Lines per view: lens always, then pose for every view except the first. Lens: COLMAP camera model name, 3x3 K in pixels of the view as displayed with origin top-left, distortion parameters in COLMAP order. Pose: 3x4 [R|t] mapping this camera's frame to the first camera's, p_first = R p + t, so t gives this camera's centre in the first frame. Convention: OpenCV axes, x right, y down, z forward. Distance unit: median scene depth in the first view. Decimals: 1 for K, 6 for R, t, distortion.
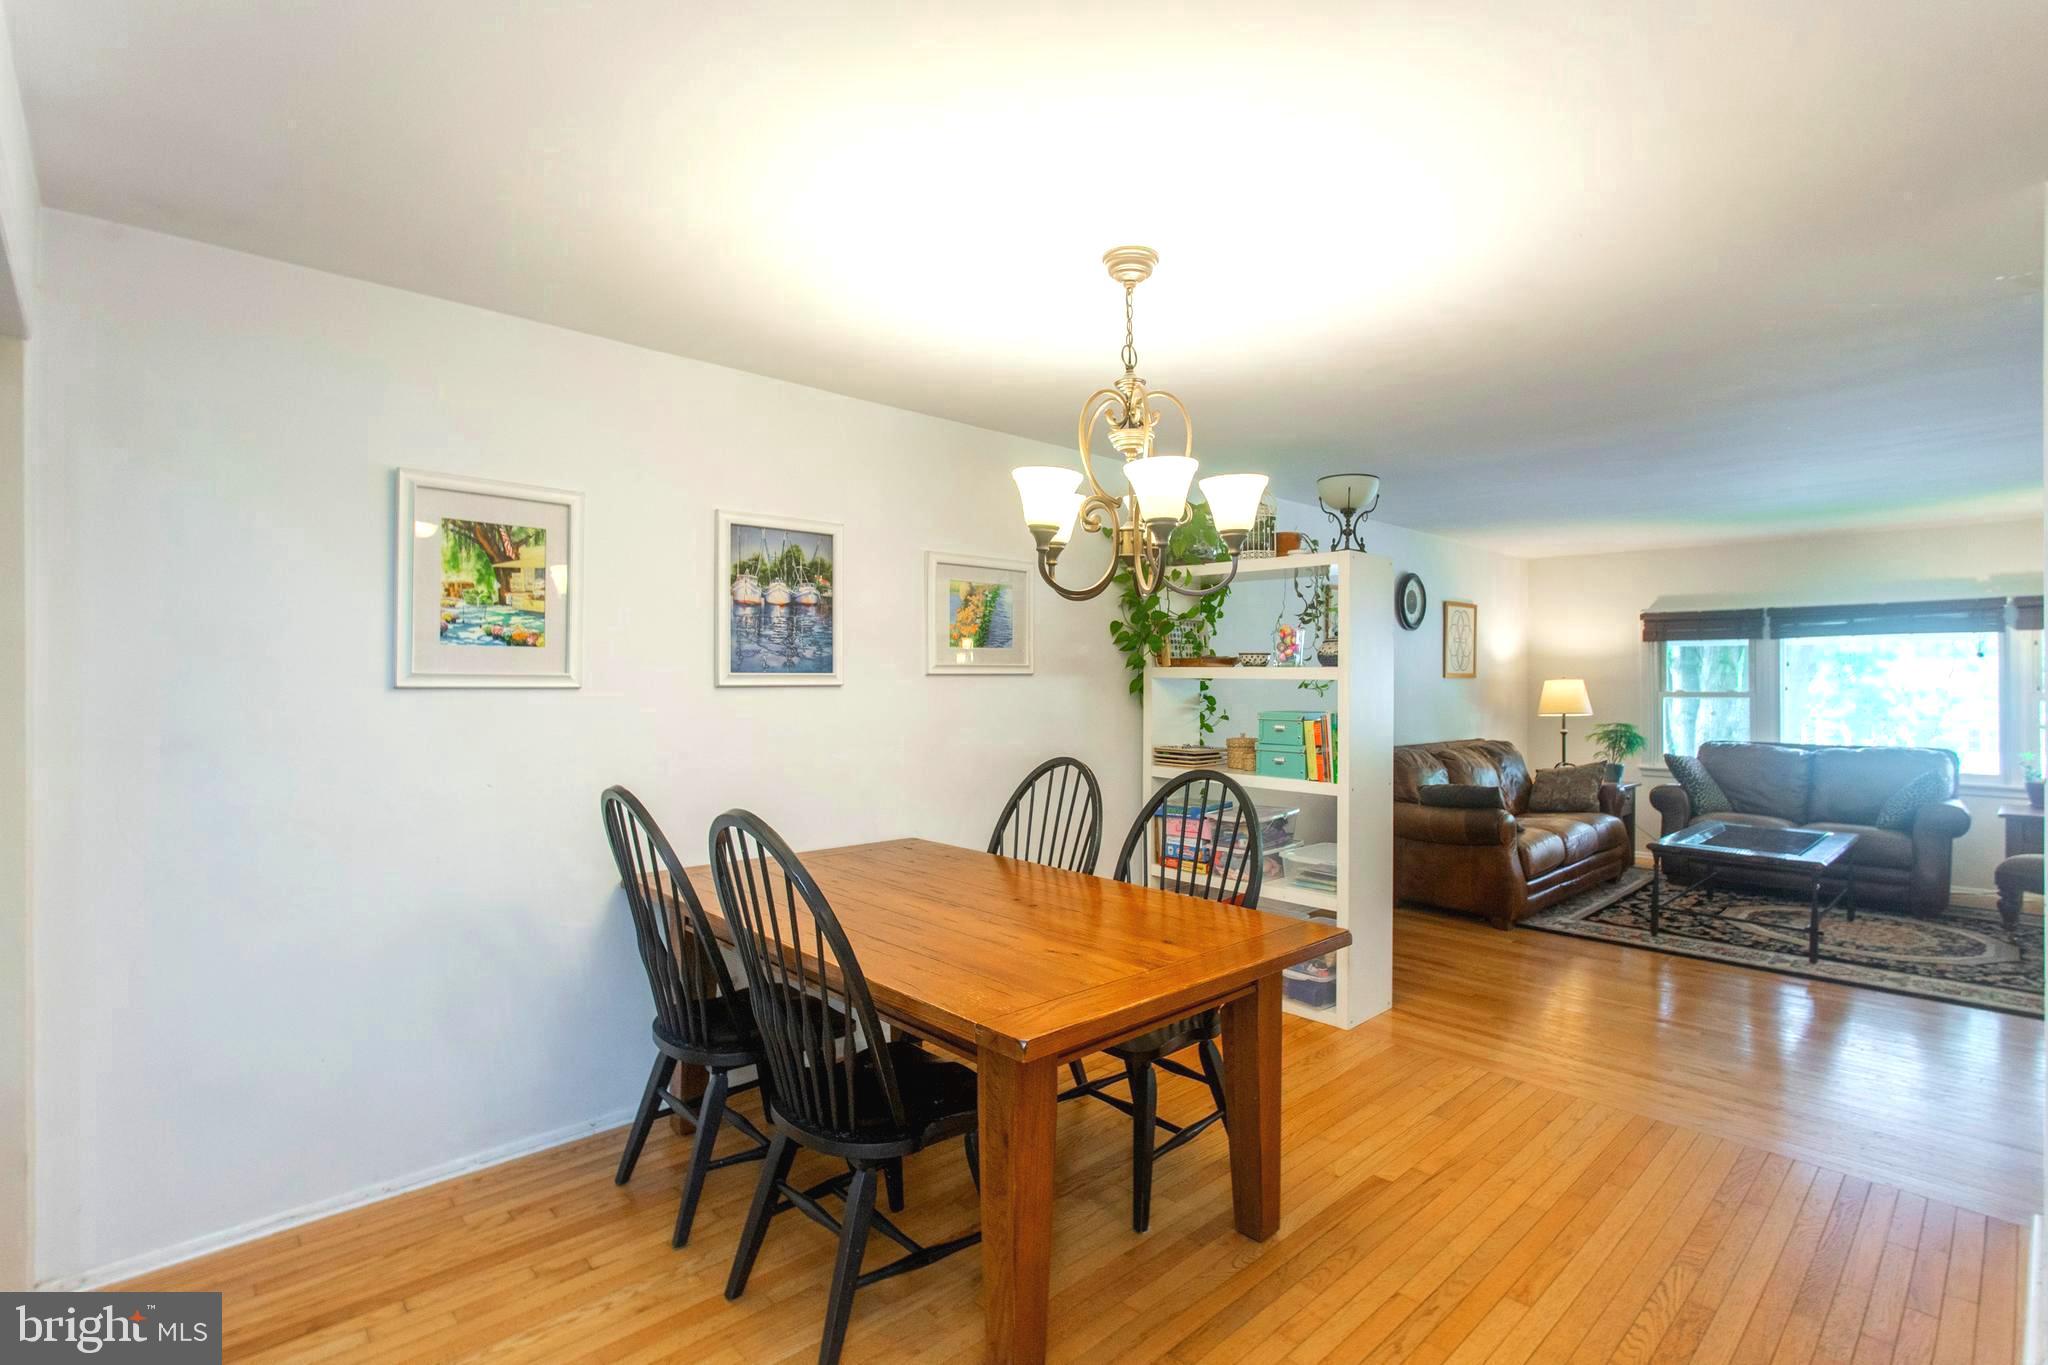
lens RADIAL K [[971.4, 0, 1024.0], [0, 971.4, 682.5], [0, 0, 1]] dist [-0.015897, 0.018454]
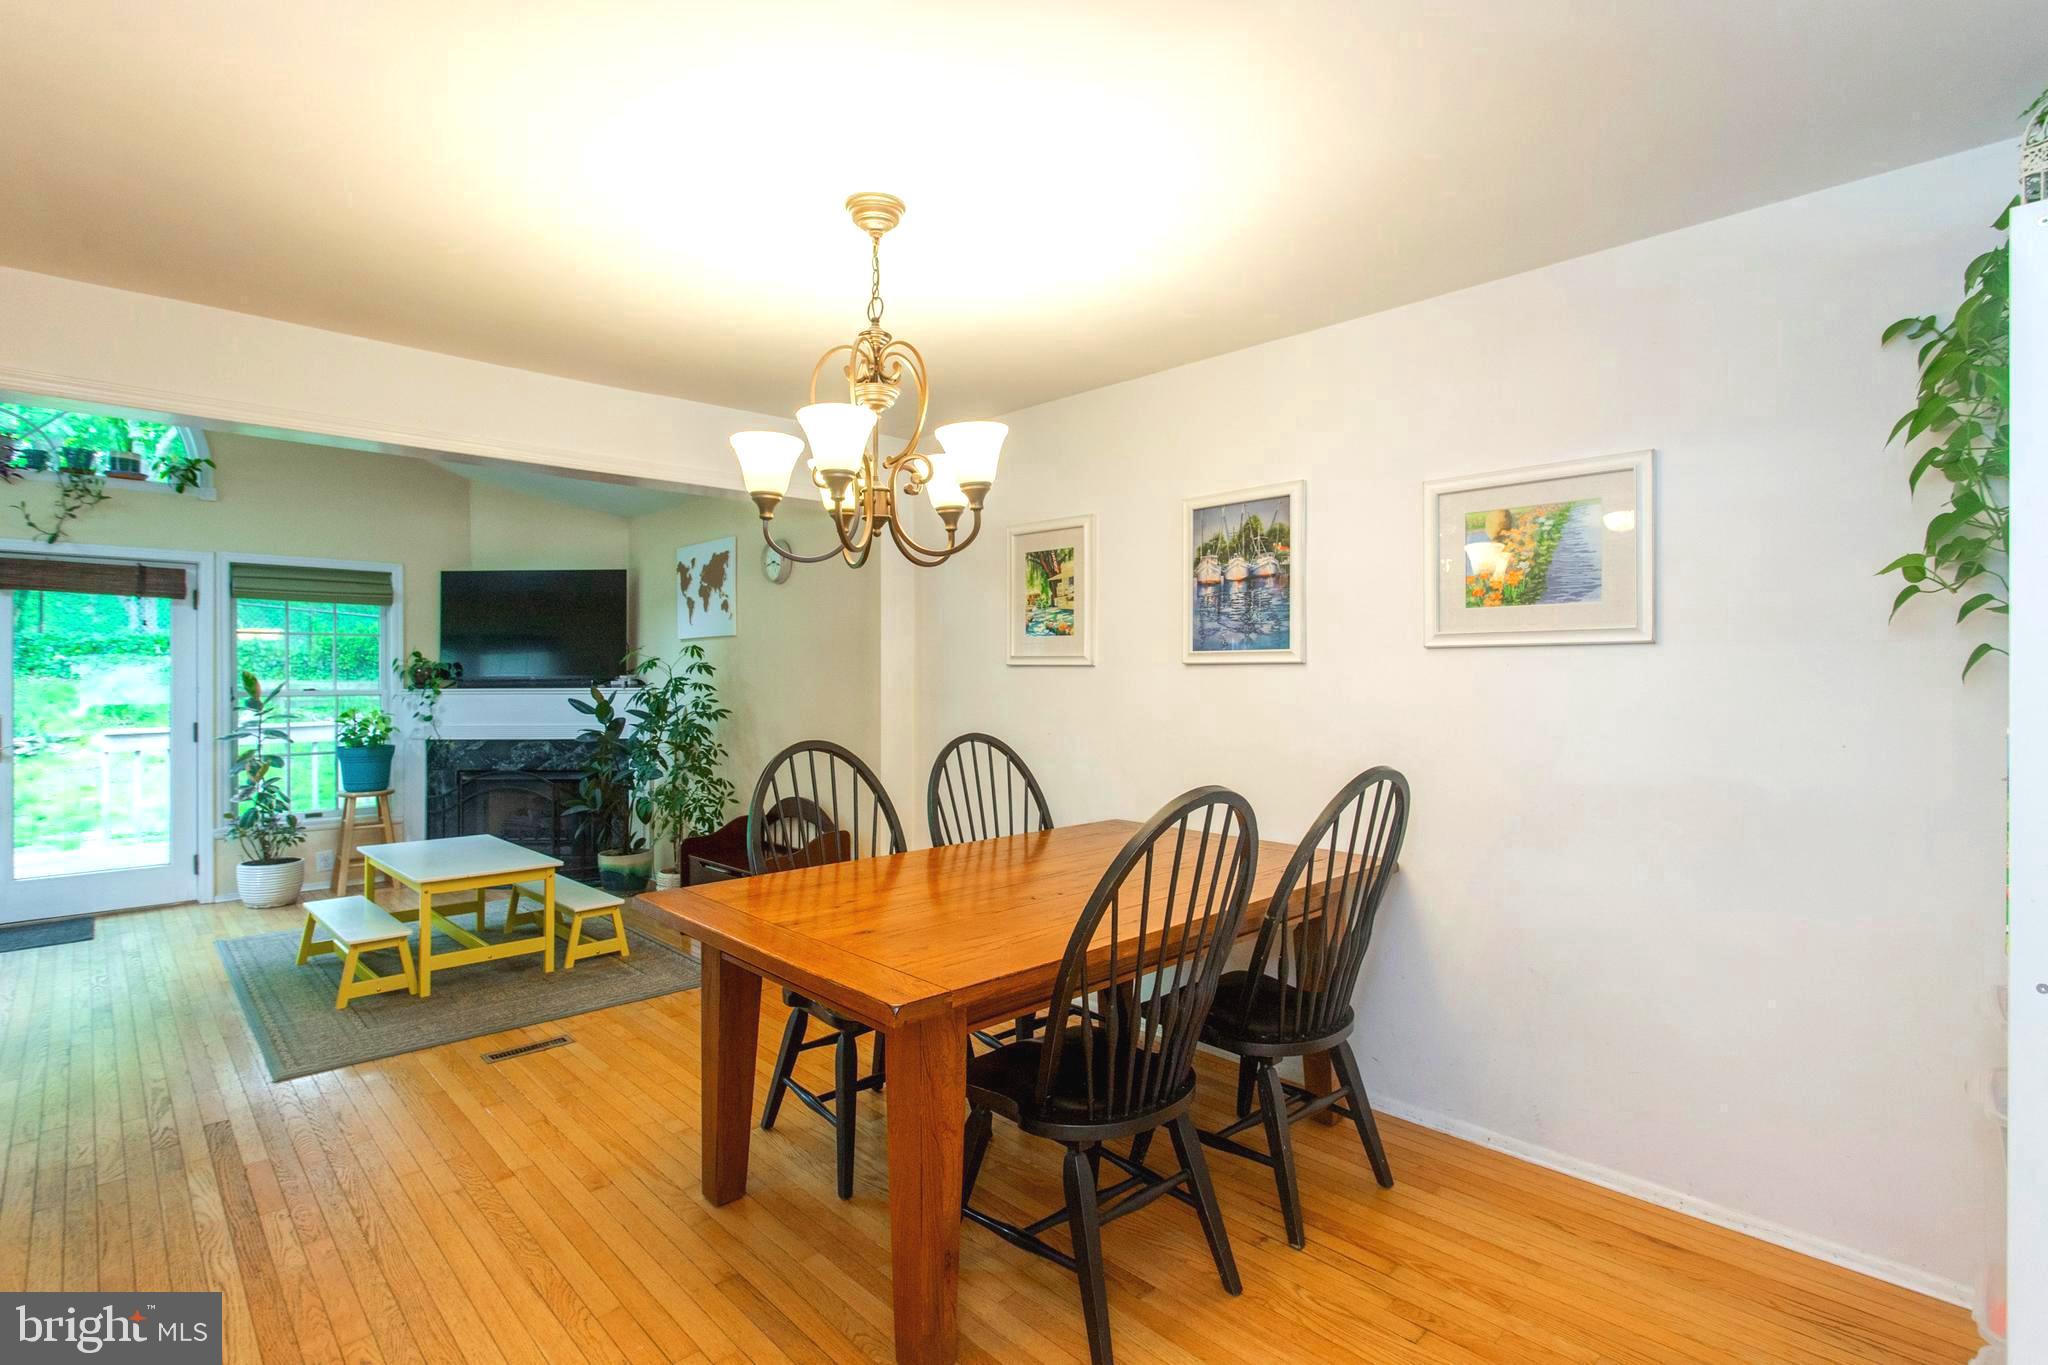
lens RADIAL K [[985.7, 0, 1029.2], [0, 985.7, 677.8], [0, 0, 1]] dist [-0.007527, 0.001145]
pose [[0.007702, 0.002438, -0.999967, 0.721234], [-0.005879, 0.999980, 0.002393, 0.016441], [0.999953, 0.005860, 0.007717, 0.763010]]
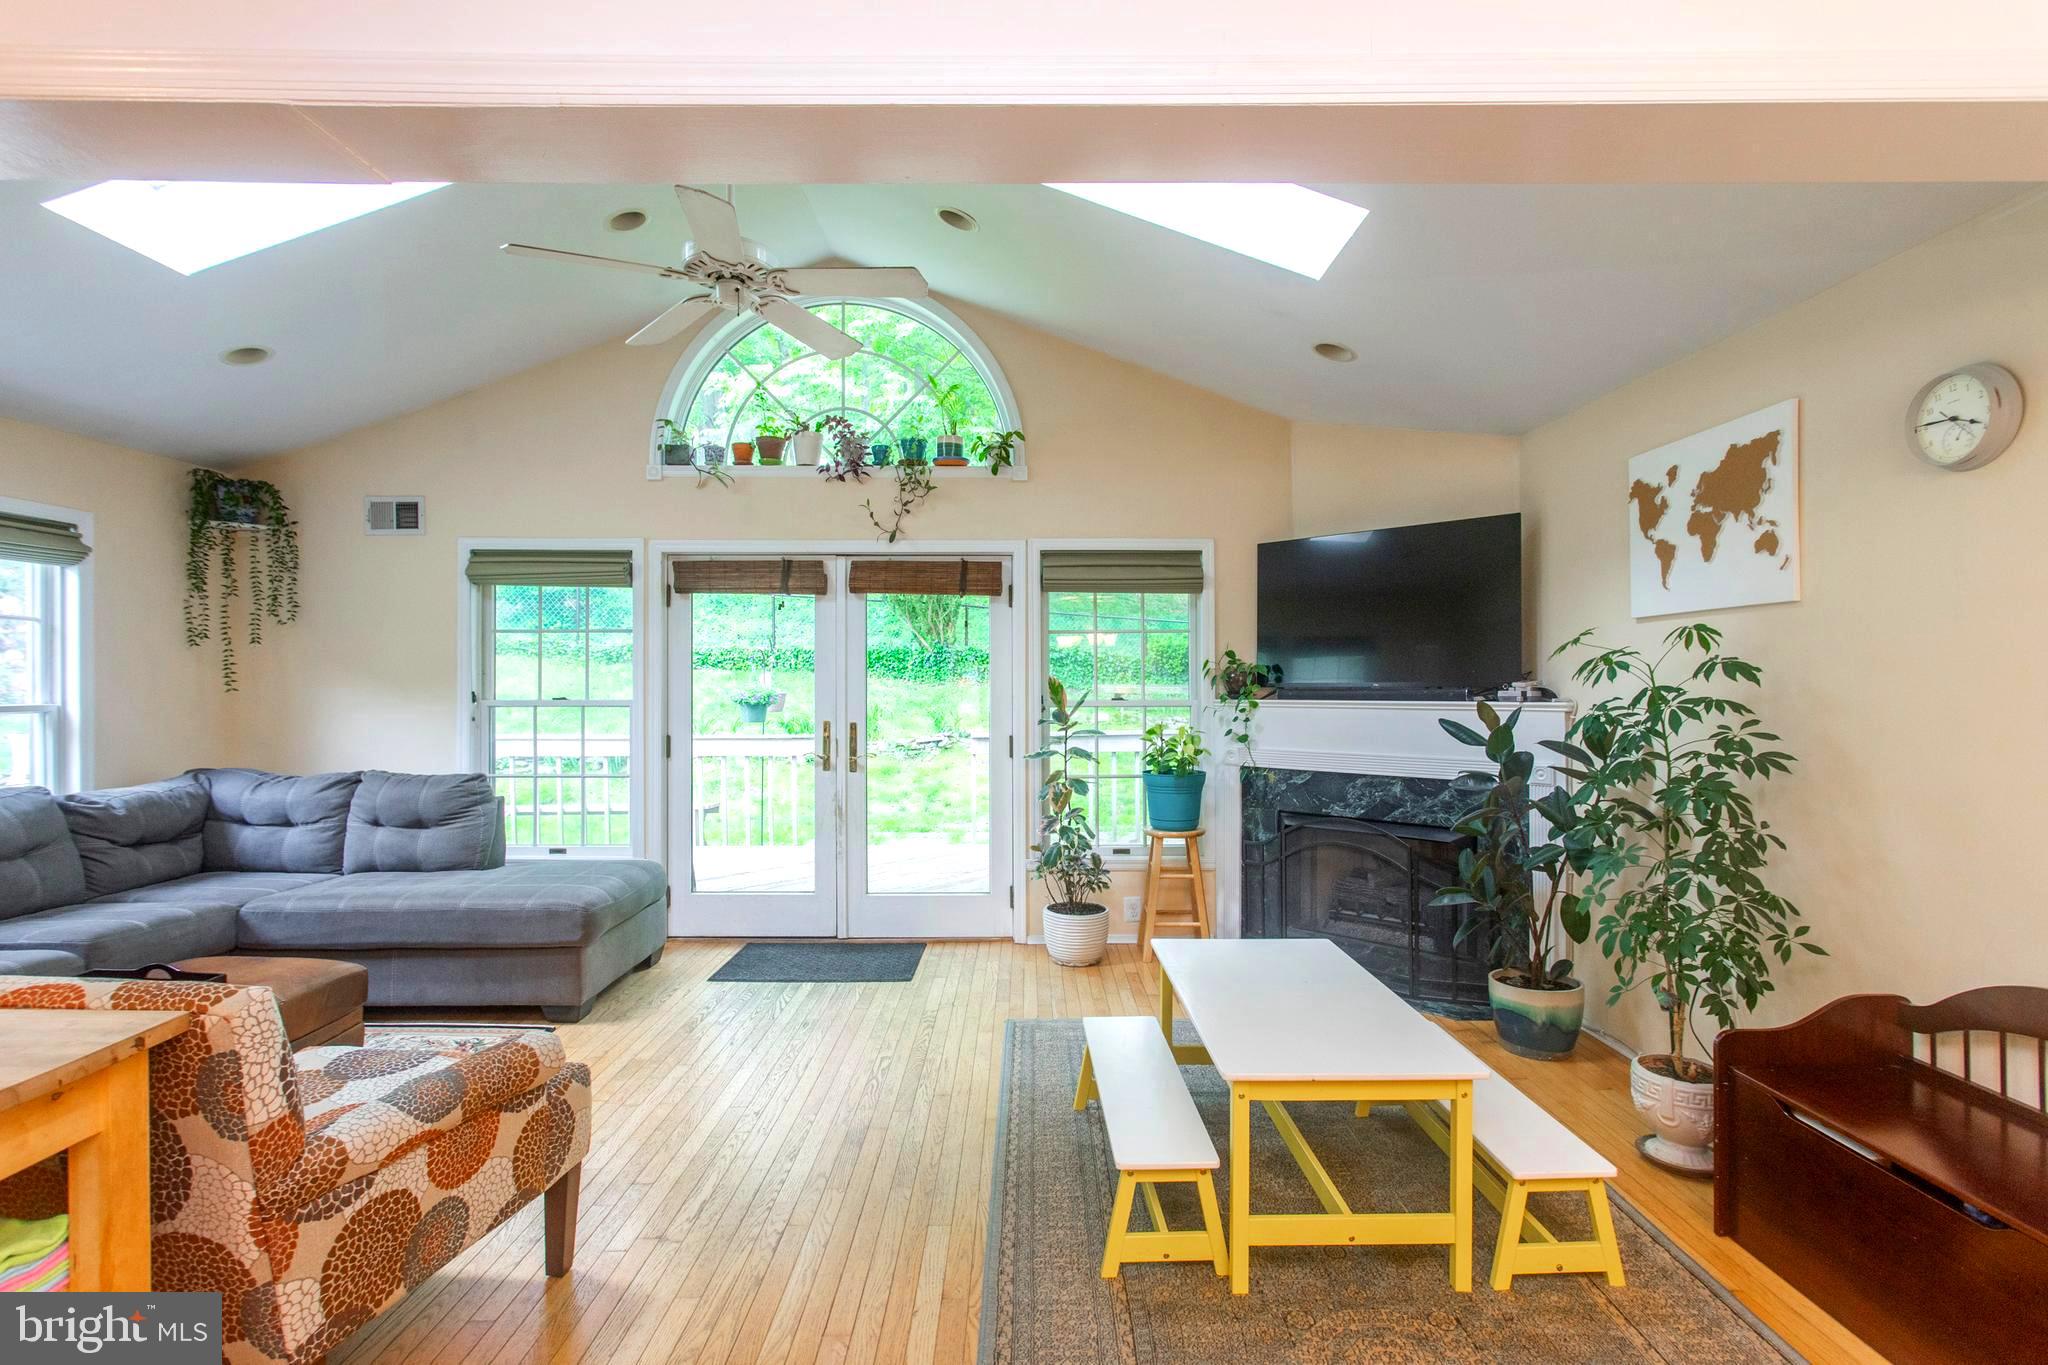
lens RADIAL K [[972.9, 0, 1027.4], [0, 972.9, 679.6], [0, 0, 1]] dist [-0.003109, -0.000121]
pose [[-0.686787, 0.001573, -0.726857, 0.091569], [-0.002472, 0.999987, 0.004500, 0.014379], [0.726855, 0.004887, -0.686774, 0.380866]]
